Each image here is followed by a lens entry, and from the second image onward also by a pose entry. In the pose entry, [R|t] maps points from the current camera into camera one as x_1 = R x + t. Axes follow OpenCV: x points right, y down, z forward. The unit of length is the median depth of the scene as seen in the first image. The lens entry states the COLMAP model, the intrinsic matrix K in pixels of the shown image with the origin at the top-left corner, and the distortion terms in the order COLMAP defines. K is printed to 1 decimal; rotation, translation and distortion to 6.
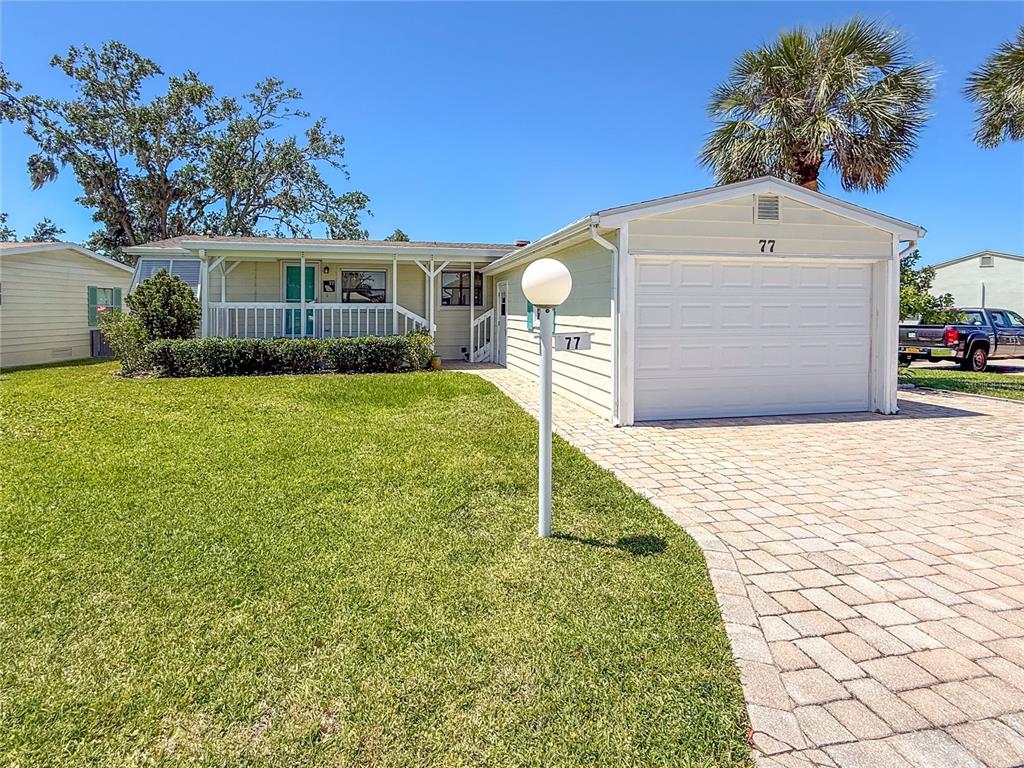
lens RADIAL K [[581.9, 0, 524.9], [0, 581.9, 323.8], [0, 0, 1]] dist [0.001557, -0.000530]
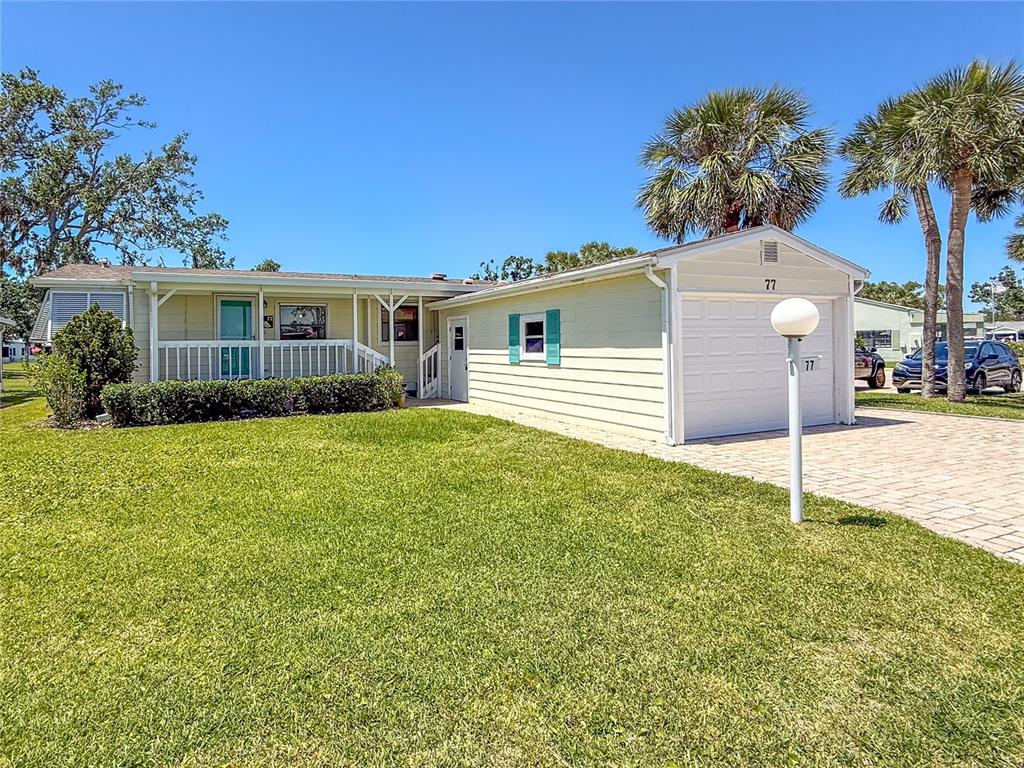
lens RADIAL K [[607.8, 0, 511.6], [0, 607.8, 345.0], [0, 0, 1]] dist [0.000431, 0.000206]
pose [[0.969064, -0.017086, 0.246216, -0.240075], [0.022837, 0.999529, -0.020522, 0.000374], [-0.245749, 0.025510, 0.968998, -0.031170]]
